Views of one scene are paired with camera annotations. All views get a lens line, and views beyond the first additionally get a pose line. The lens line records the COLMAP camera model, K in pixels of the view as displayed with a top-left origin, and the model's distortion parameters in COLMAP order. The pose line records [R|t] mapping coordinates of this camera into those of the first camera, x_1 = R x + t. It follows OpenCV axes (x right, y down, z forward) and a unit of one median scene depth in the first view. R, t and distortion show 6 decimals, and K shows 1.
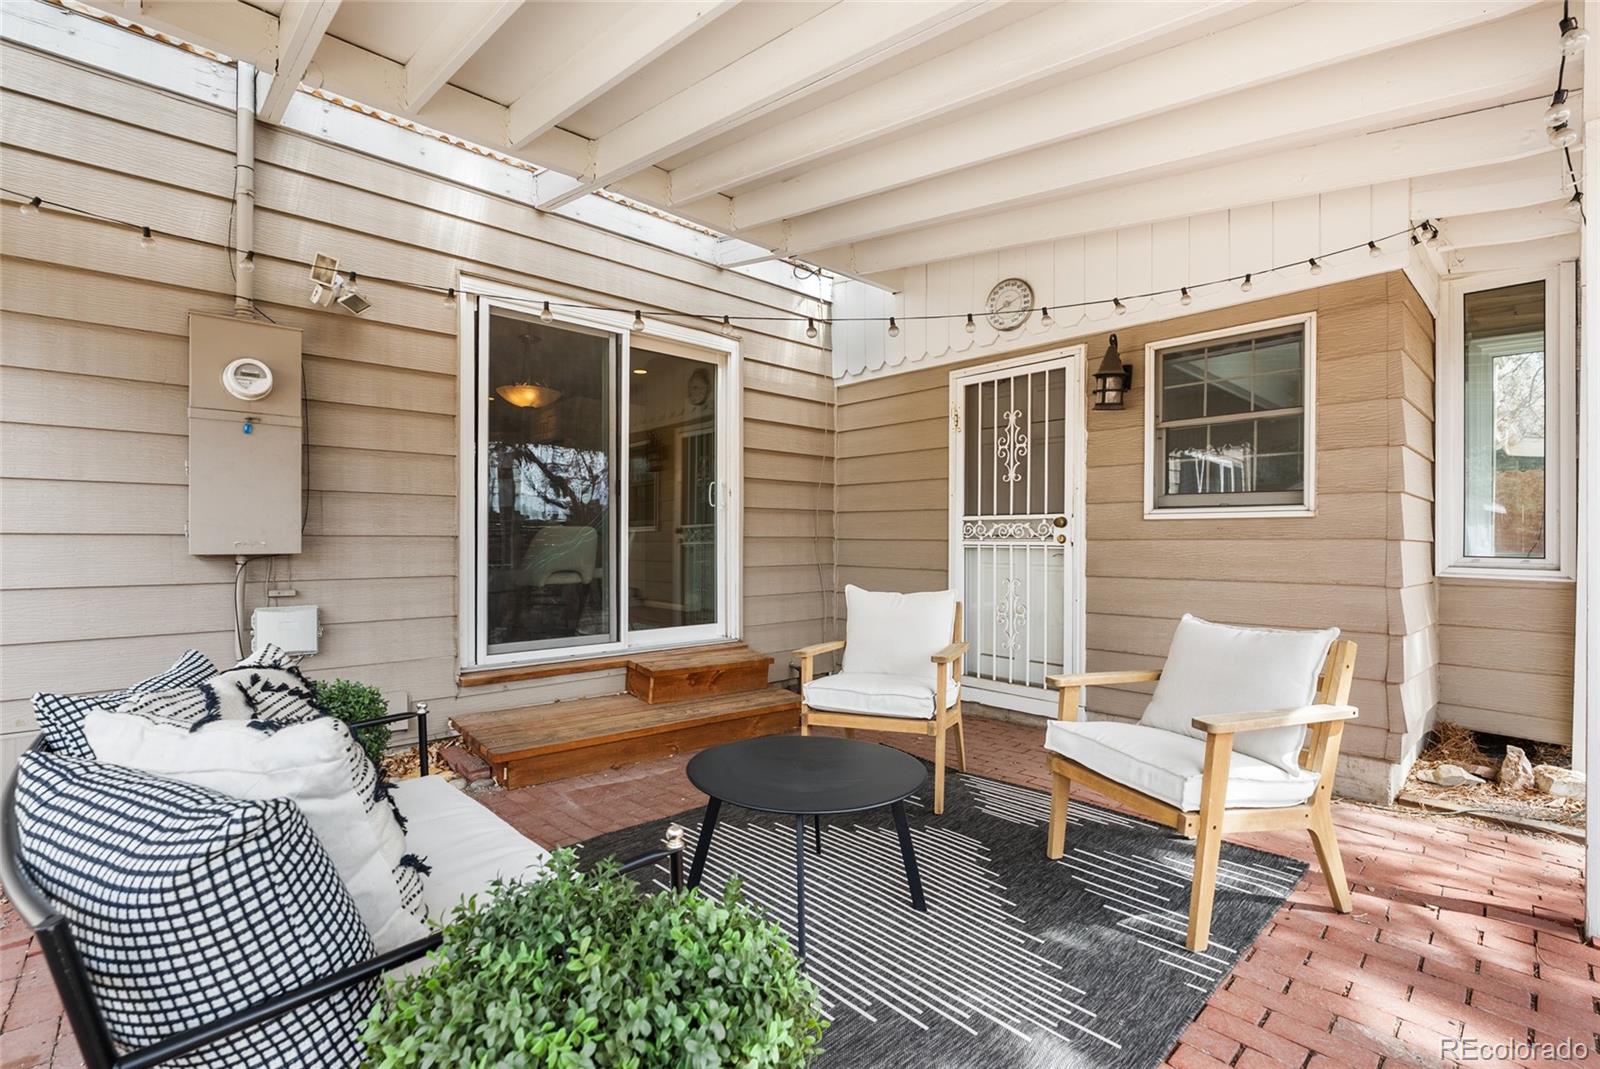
lens RADIAL K [[718.1, 0, 800.4], [0, 718.1, 543.5], [0, 0, 1]] dist [-0.001688, 0.000156]
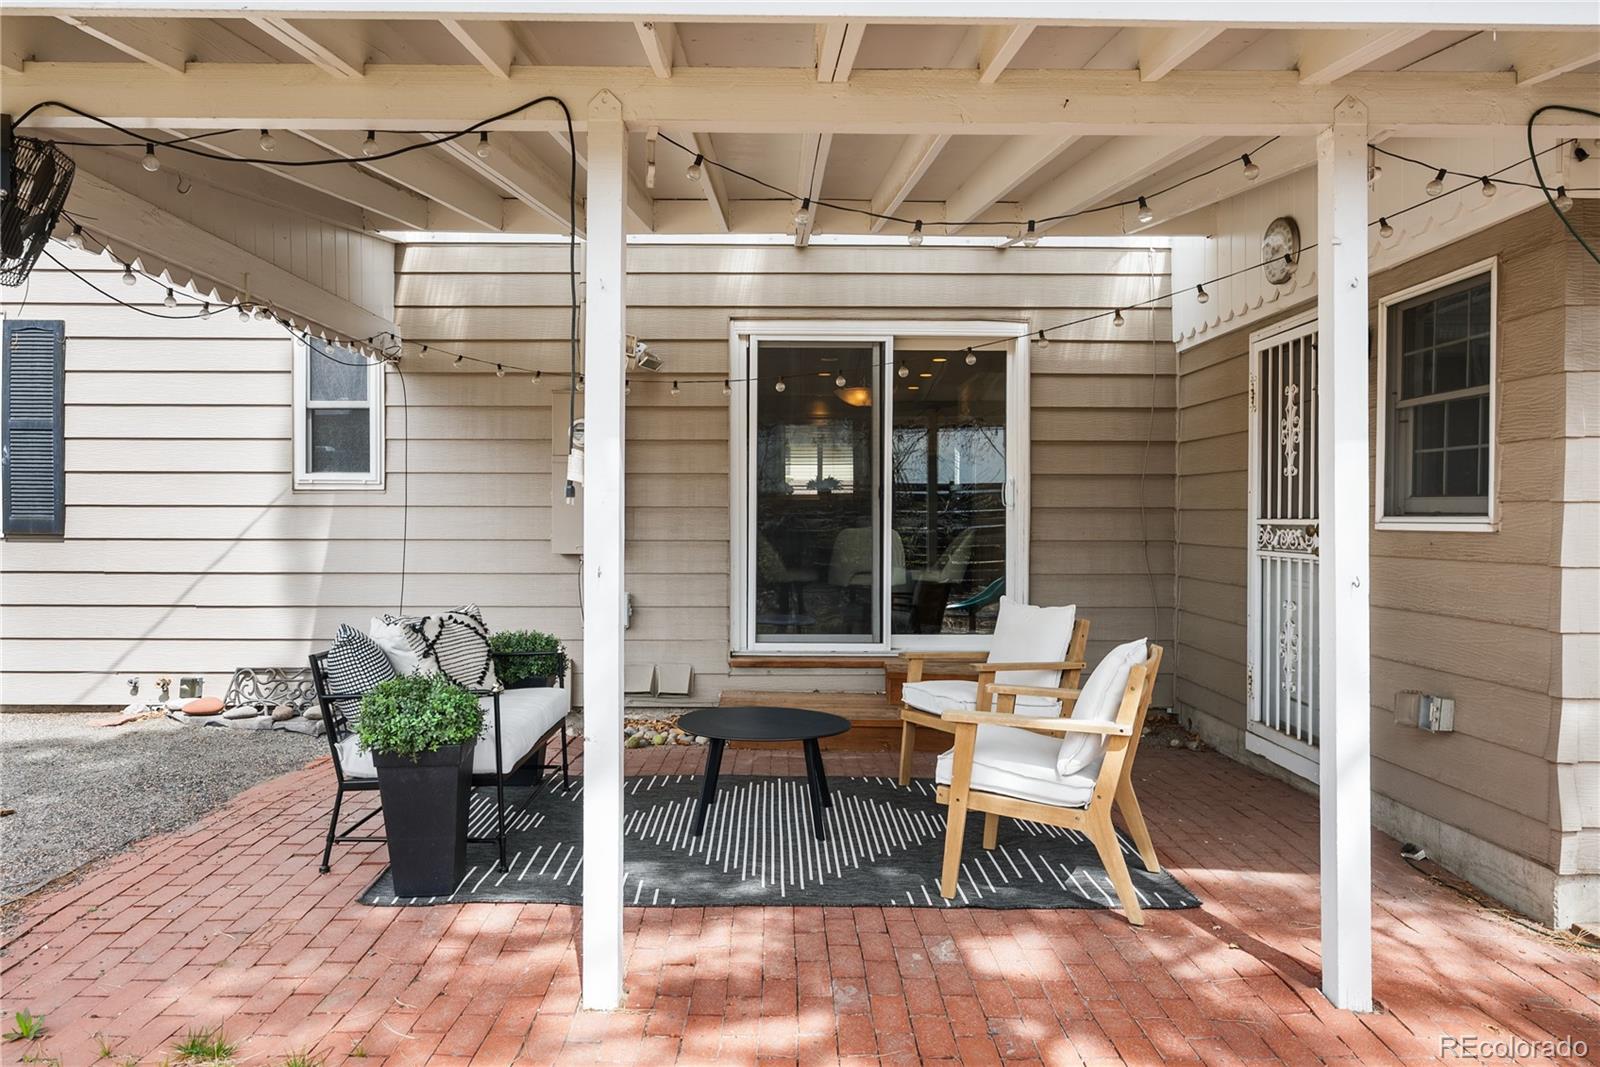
lens RADIAL K [[1119.4, 0, 800.0], [0, 1119.4, 533.5], [0, 0, 1]] dist [0.007070, 0.002432]
pose [[0.744779, 0.008921, -0.667251, 0.728420], [-0.004934, 0.999957, 0.007862, -0.031626], [0.667293, -0.002563, 0.744791, -0.265198]]
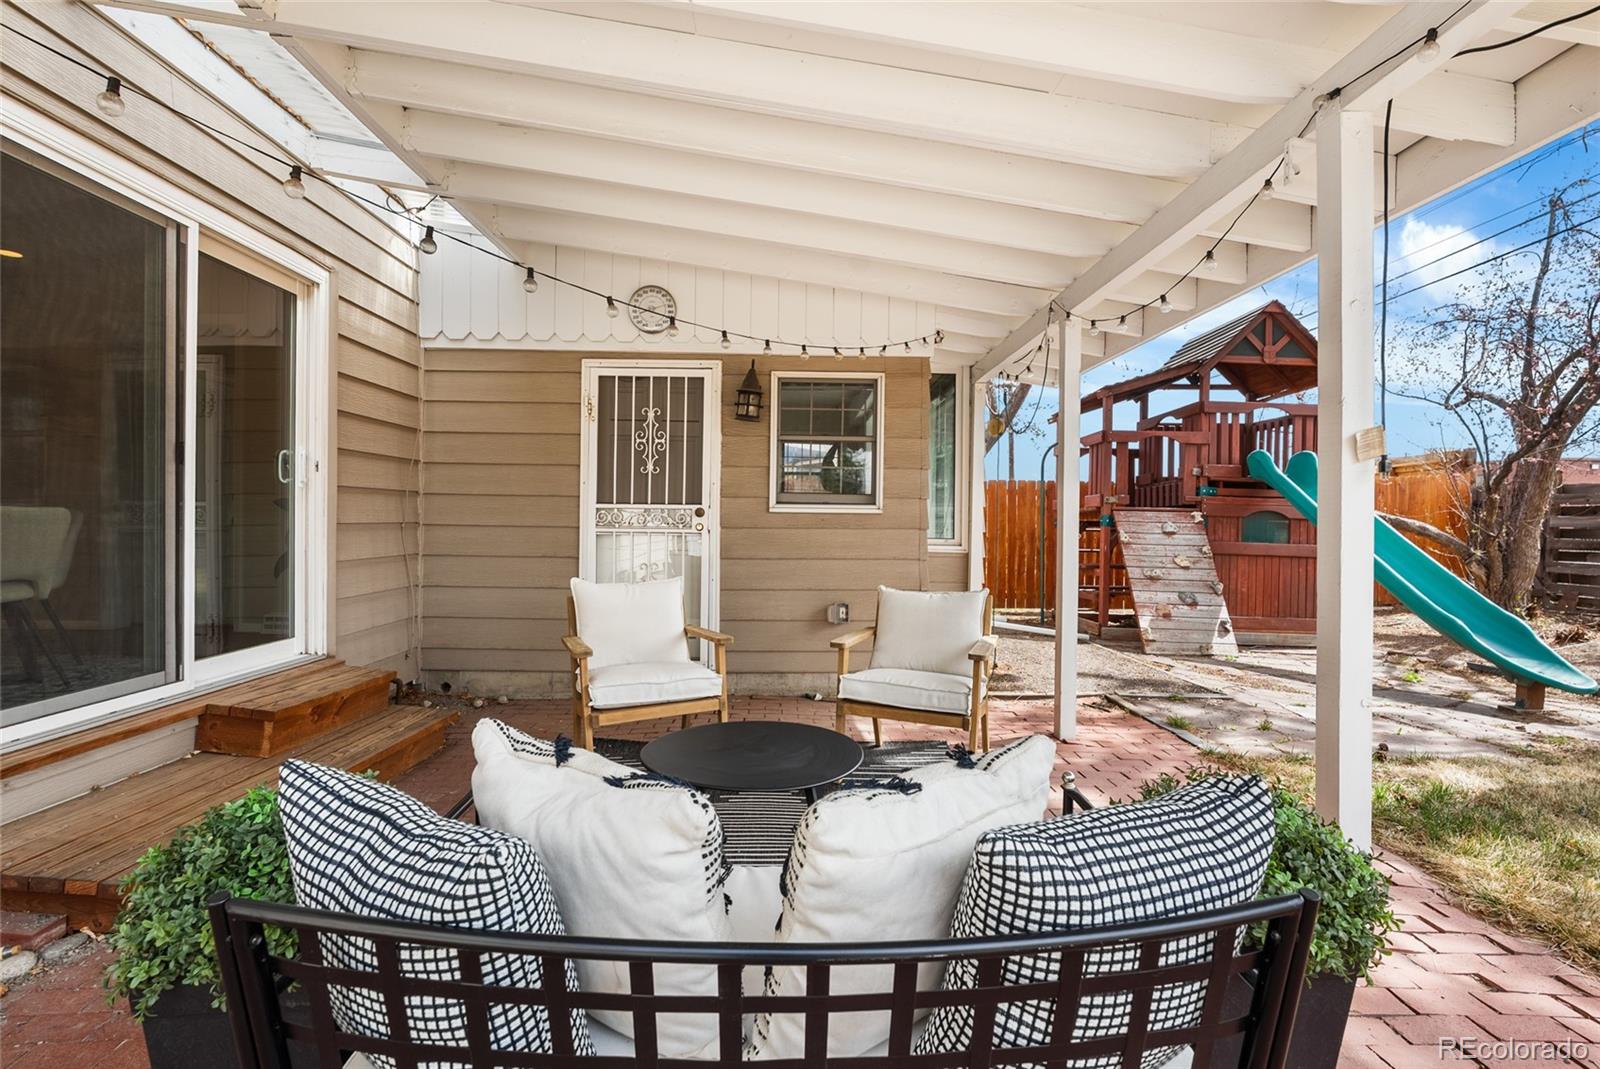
lens RADIAL K [[715.7, 0, 798.7], [0, 715.7, 523.8], [0, 0, 1]] dist [-0.001188, -0.000081]
pose [[0.667215, -0.000921, 0.744865, -0.368815], [-0.004688, 0.999974, 0.005436, -0.017595], [-0.744851, -0.007119, 0.667193, 0.117111]]
